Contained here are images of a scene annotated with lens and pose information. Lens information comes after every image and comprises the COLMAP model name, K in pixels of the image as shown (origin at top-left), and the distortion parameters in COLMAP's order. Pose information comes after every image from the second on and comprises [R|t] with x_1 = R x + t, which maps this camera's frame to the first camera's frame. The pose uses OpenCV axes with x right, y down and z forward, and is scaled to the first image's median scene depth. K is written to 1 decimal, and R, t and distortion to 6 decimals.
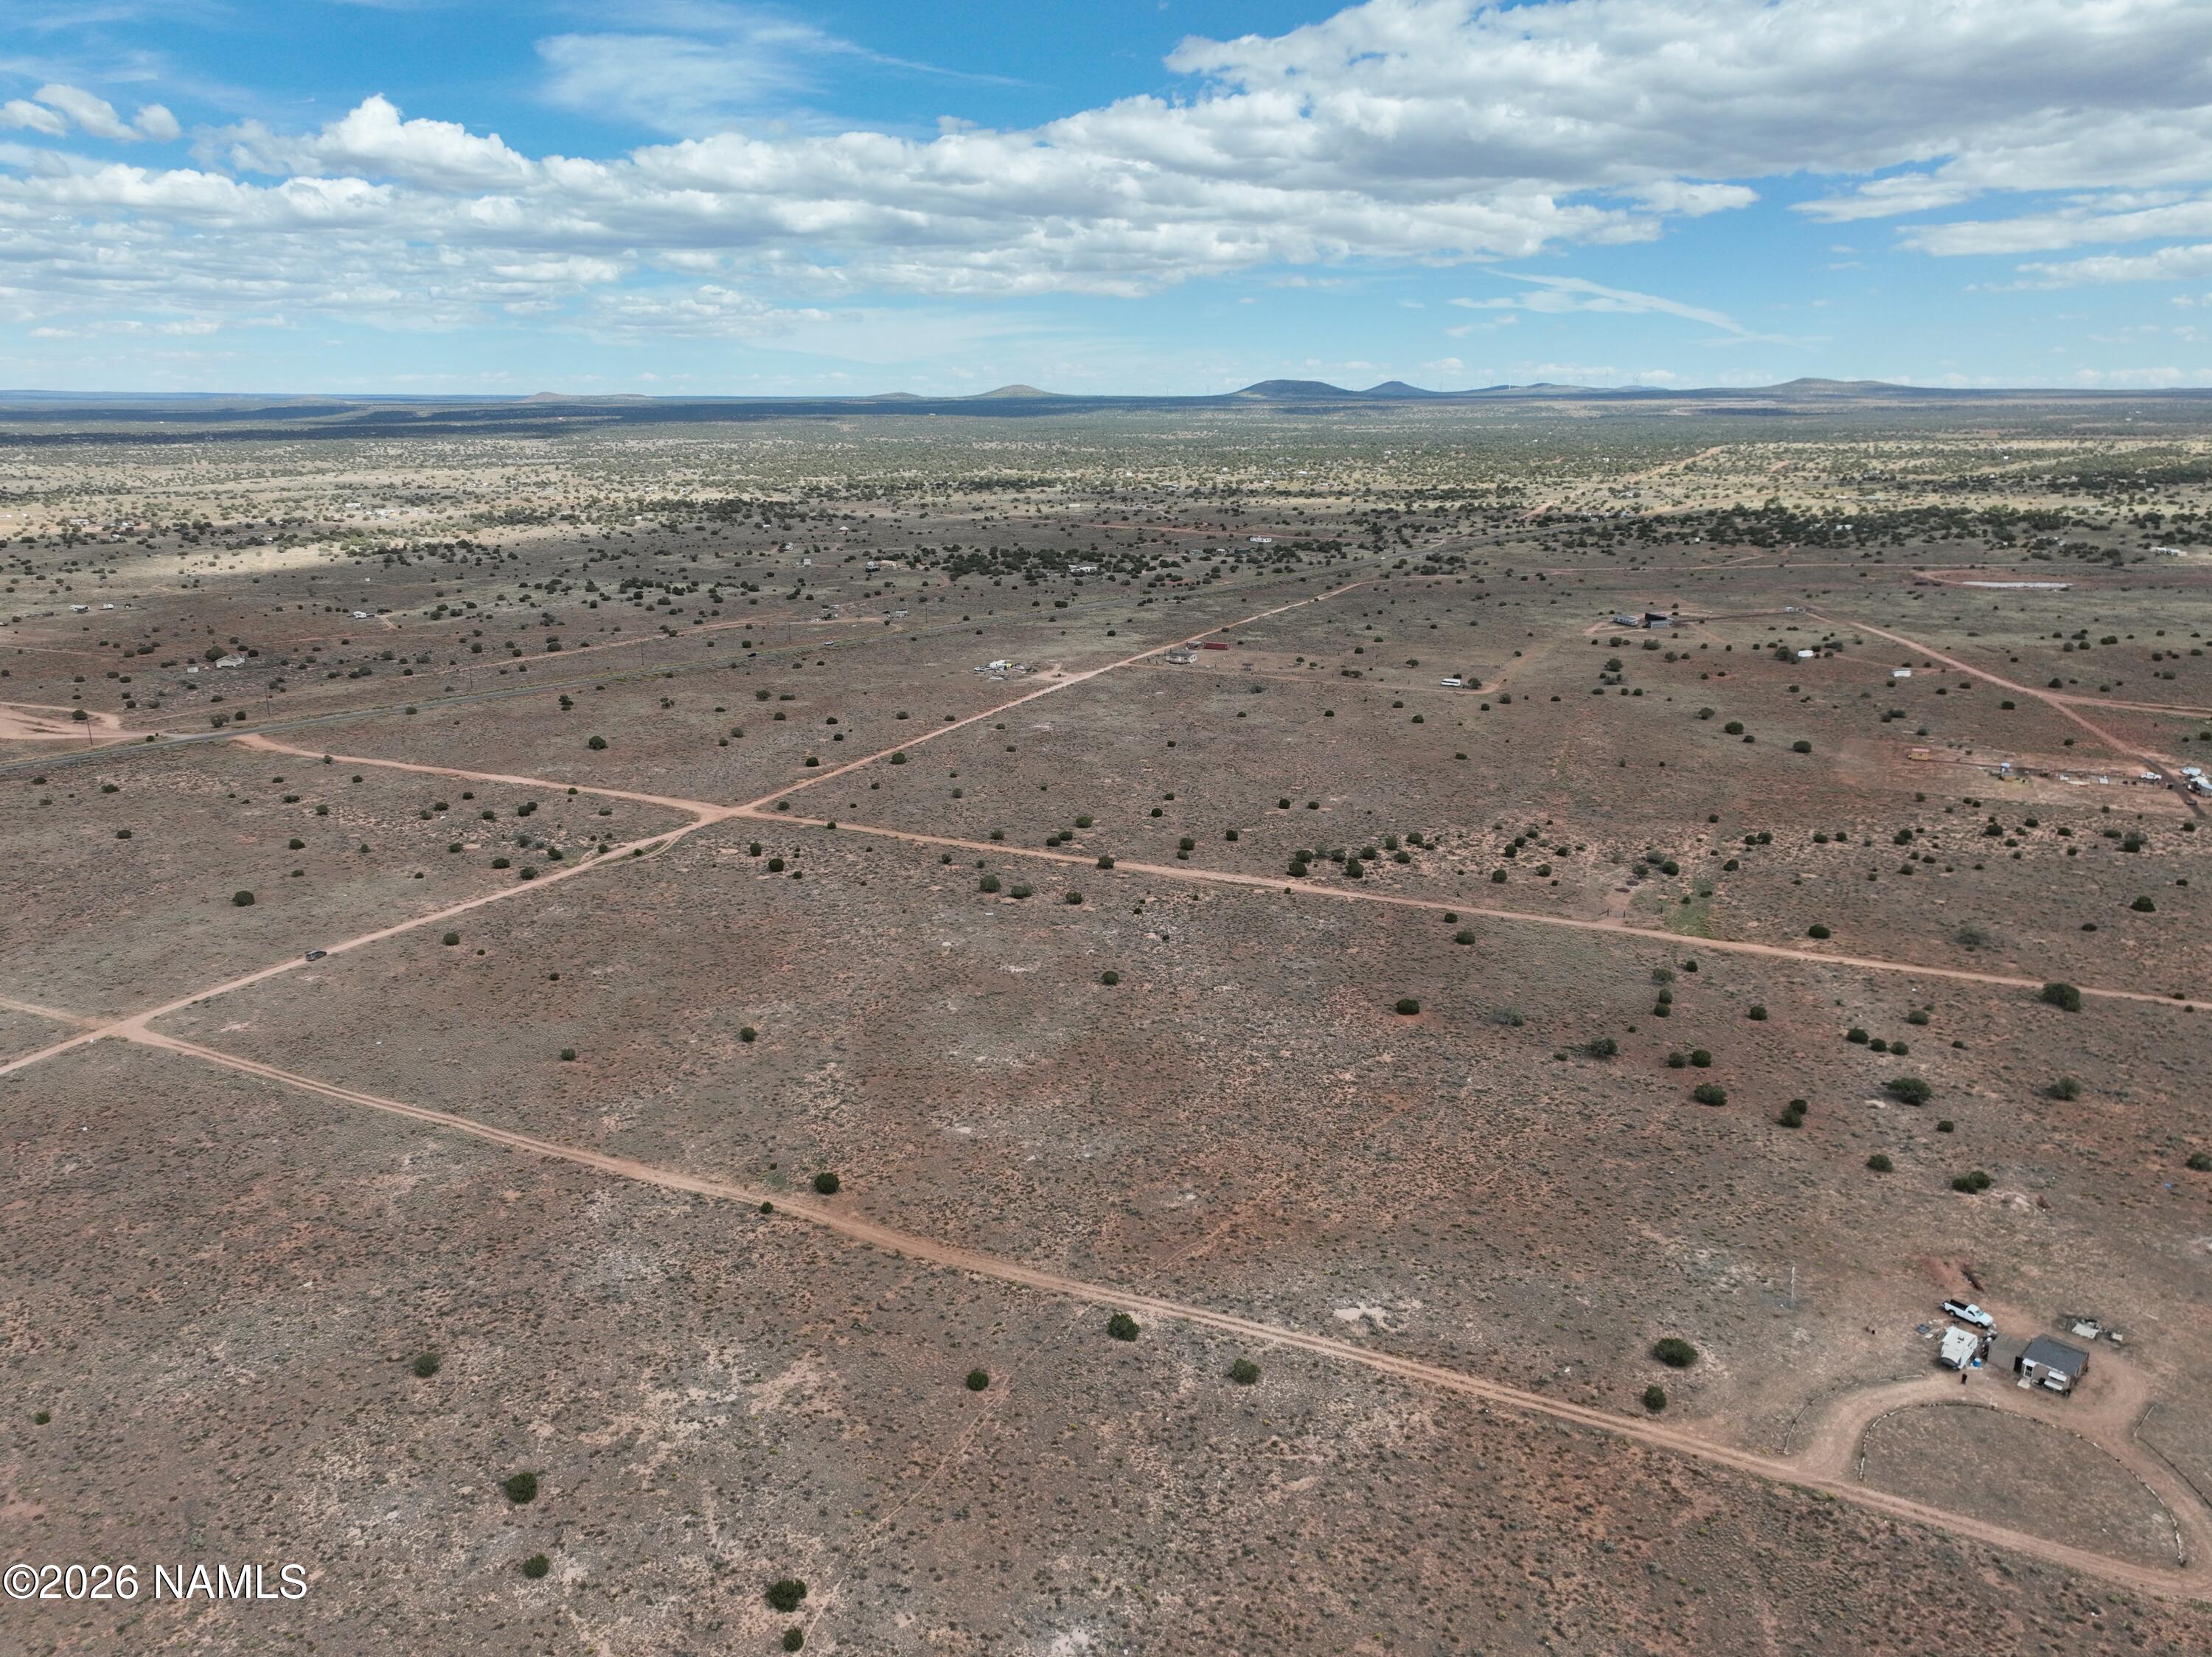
lens RADIAL K [[1557.2, 0, 1105.6], [0, 1557.2, 818.7], [0, 0, 1]] dist [-0.005326, 0.021990]
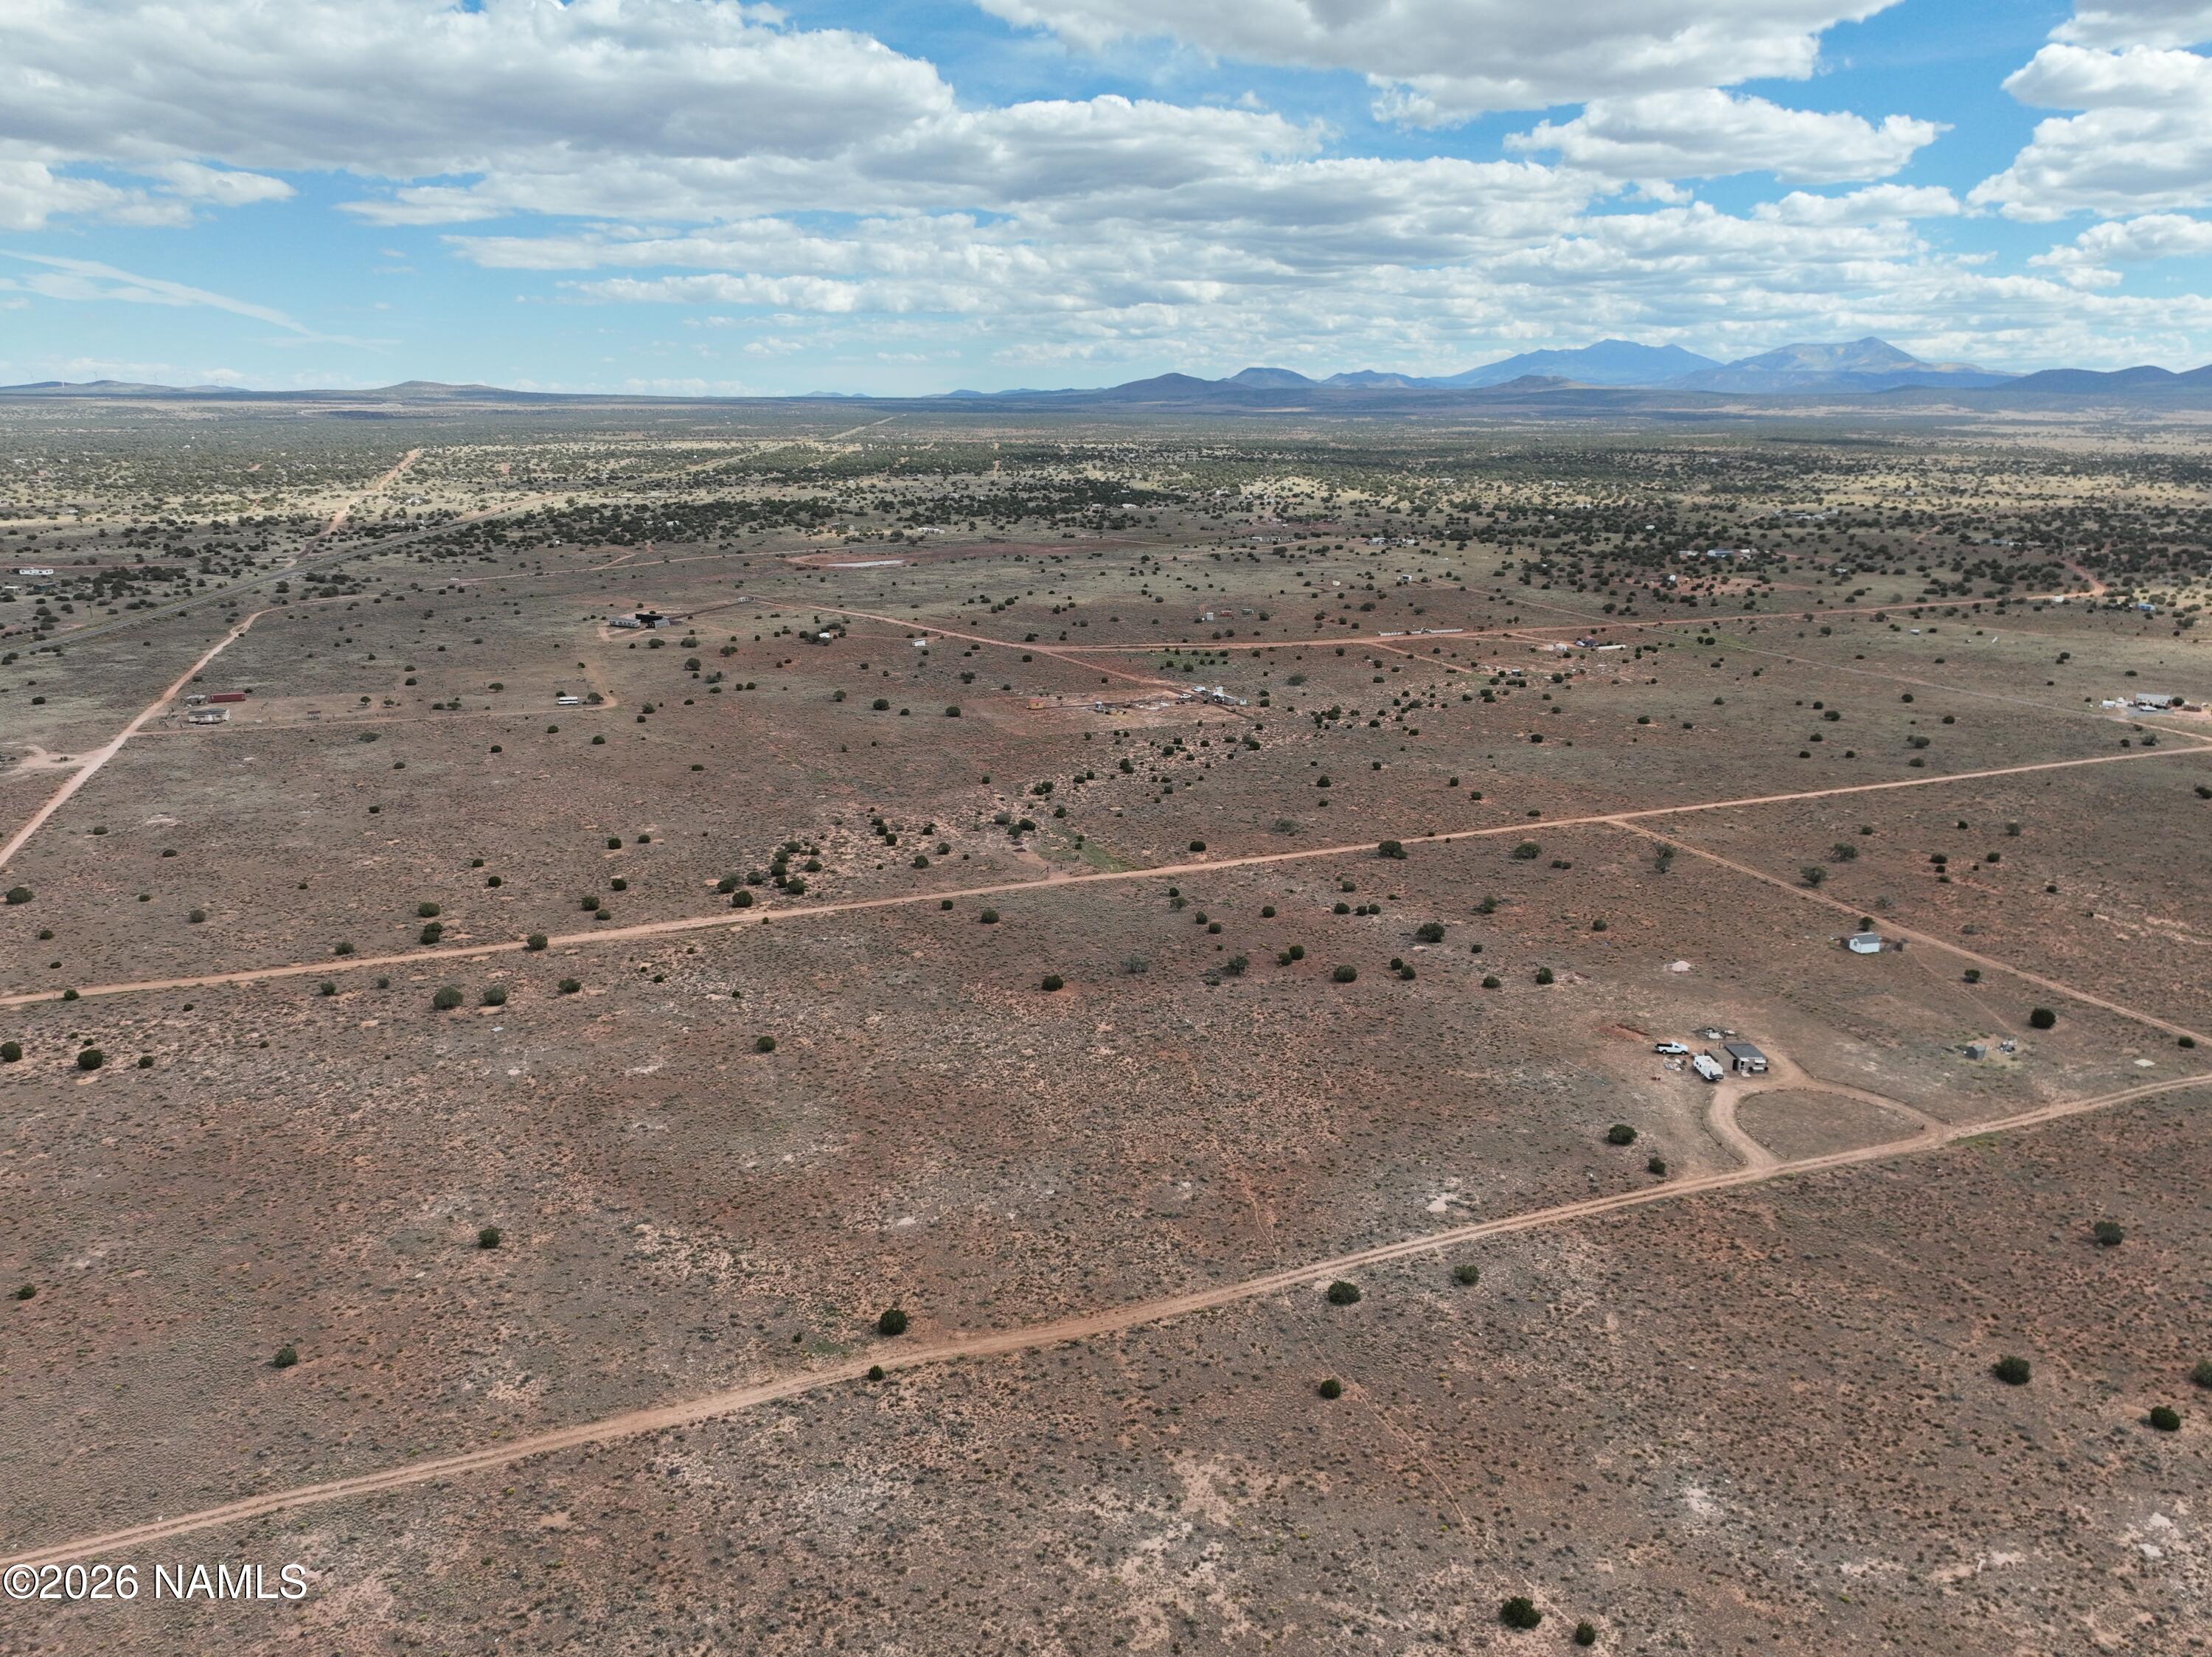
lens RADIAL K [[1557.2, 0, 1105.8], [0, 1557.2, 822.4], [0, 0, 1]] dist [-0.005326, 0.021990]
pose [[0.677861, -0.184526, 0.711656, -0.565480], [0.184260, 0.979736, 0.078527, -0.067568], [-0.711725, 0.077899, 0.698125, 0.261436]]
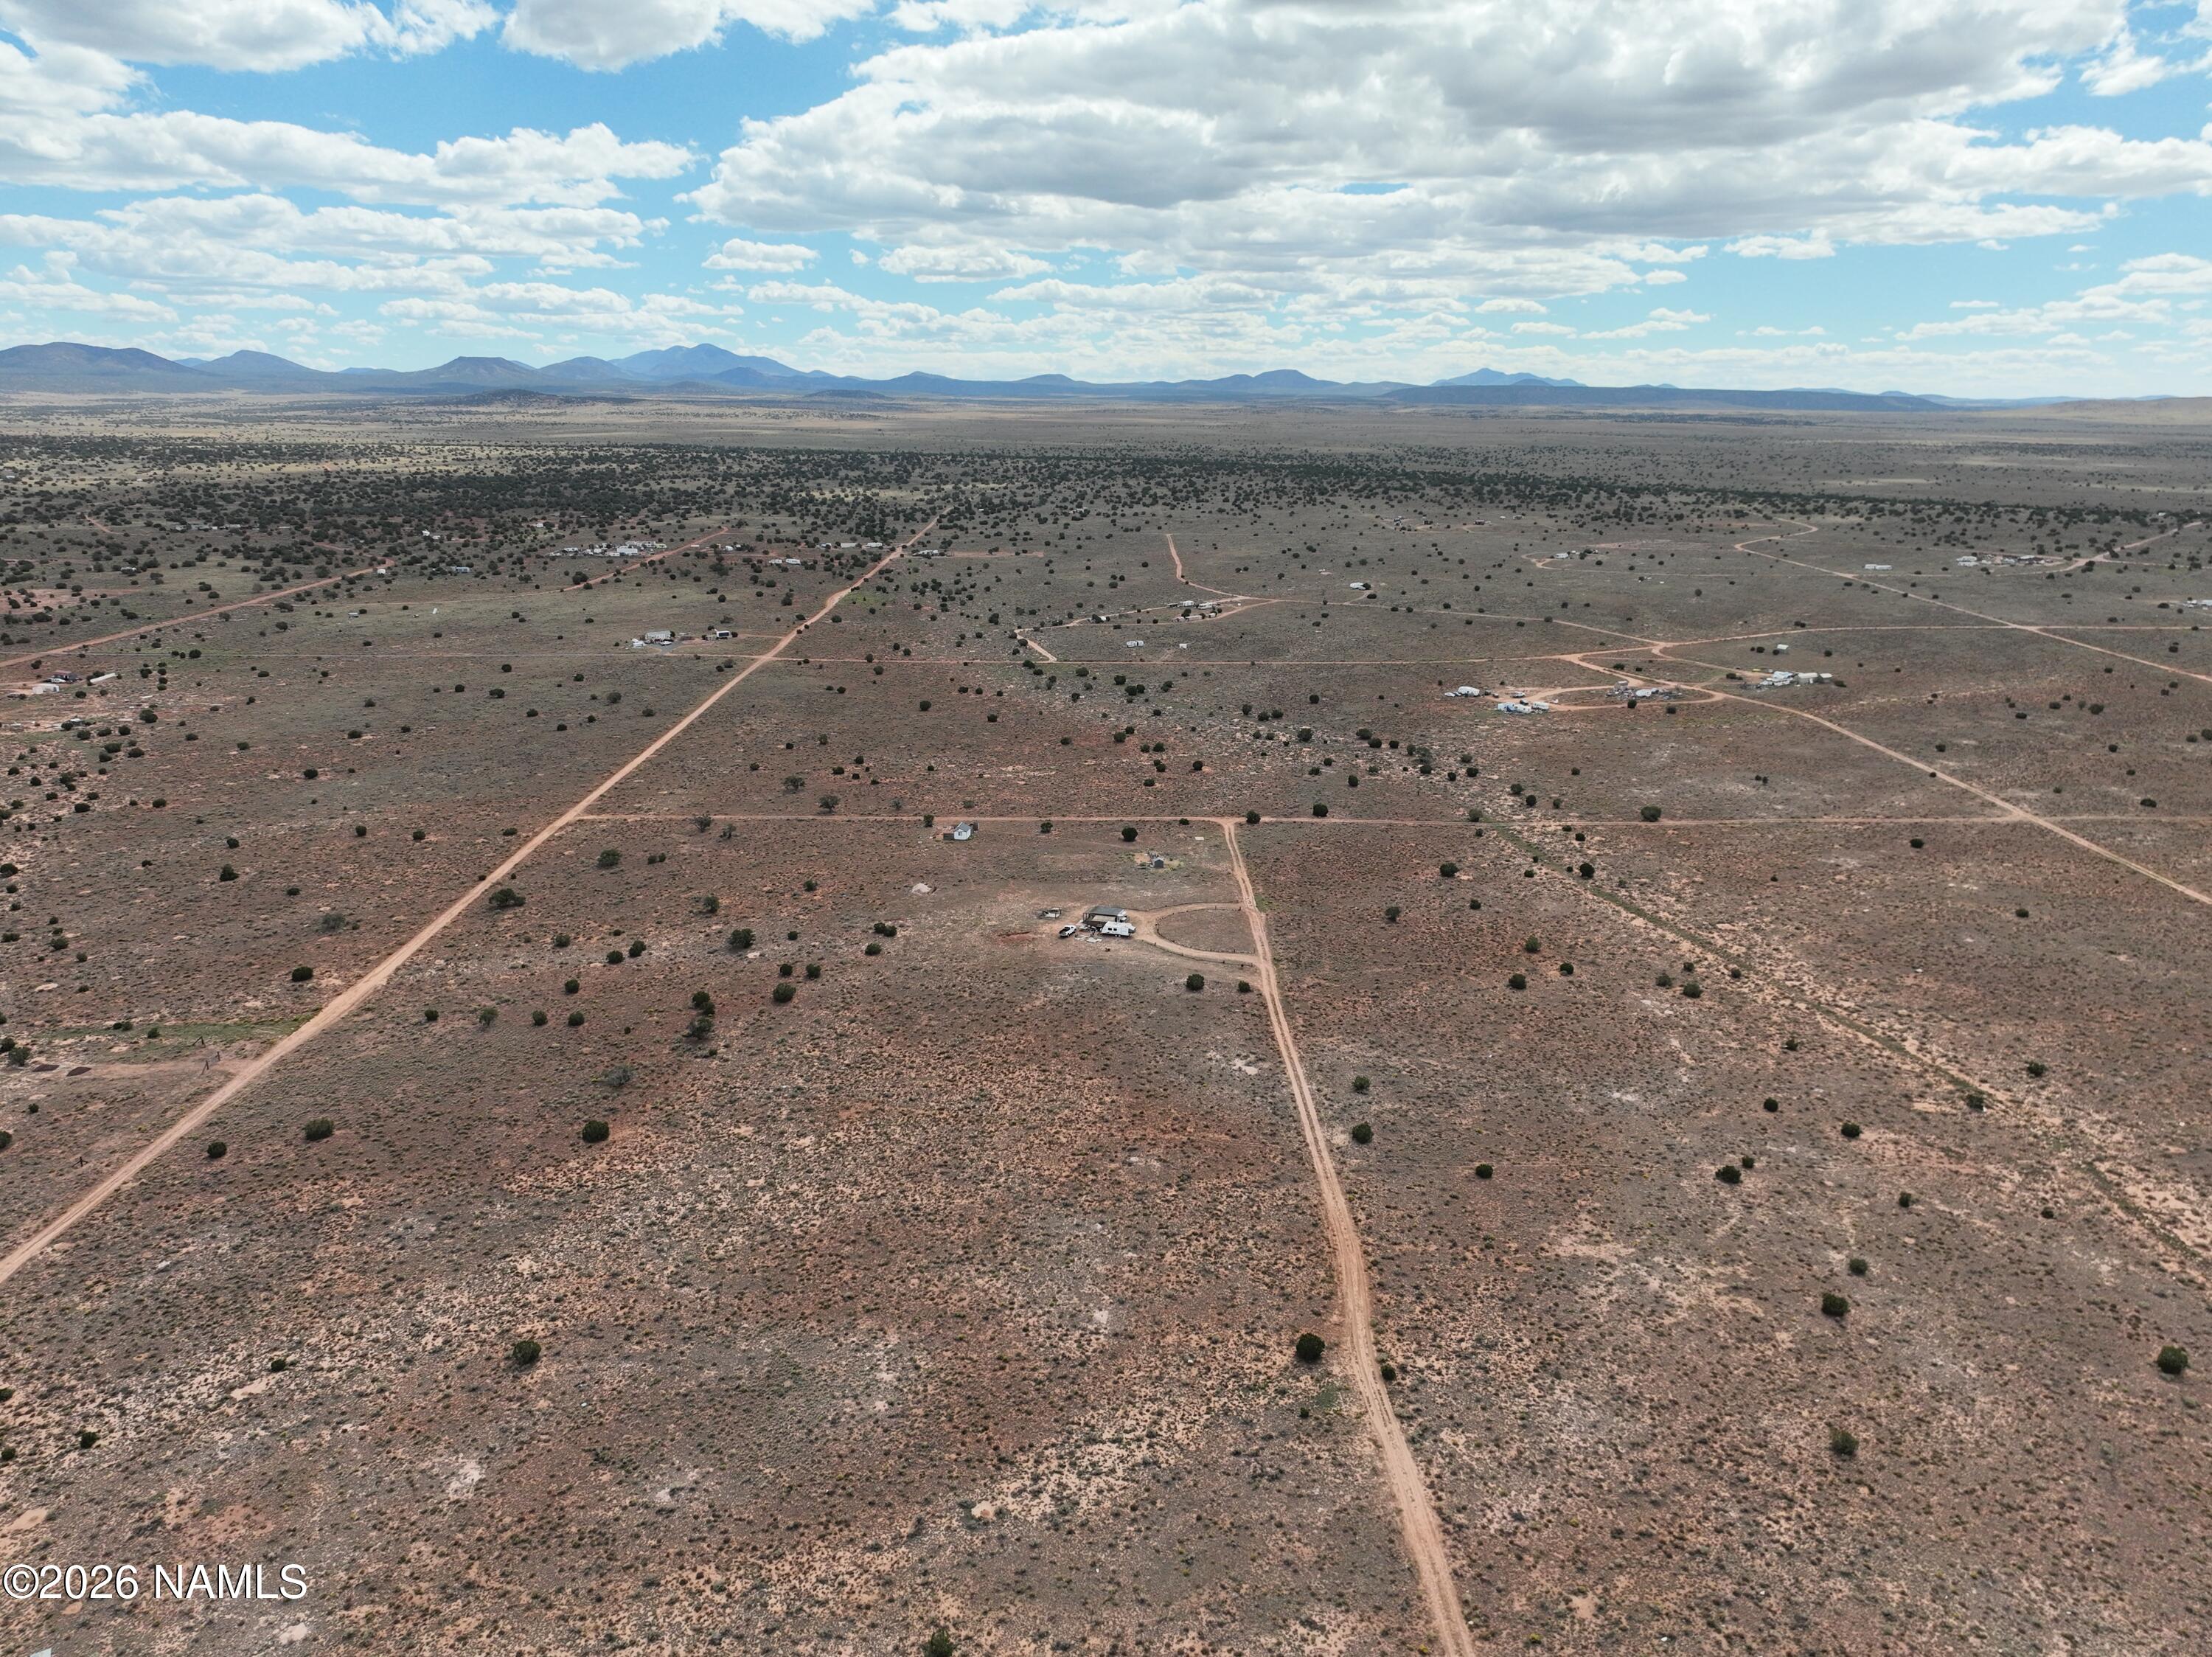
lens RADIAL K [[1557.2, 0, 1102.0], [0, 1557.2, 833.7], [0, 0, 1]] dist [-0.005326, 0.021990]
pose [[-0.439527, -0.242278, 0.864938, -0.673511], [0.233451, 0.899033, 0.370459, -0.296497], [-0.867362, 0.364747, -0.338589, 1.102833]]
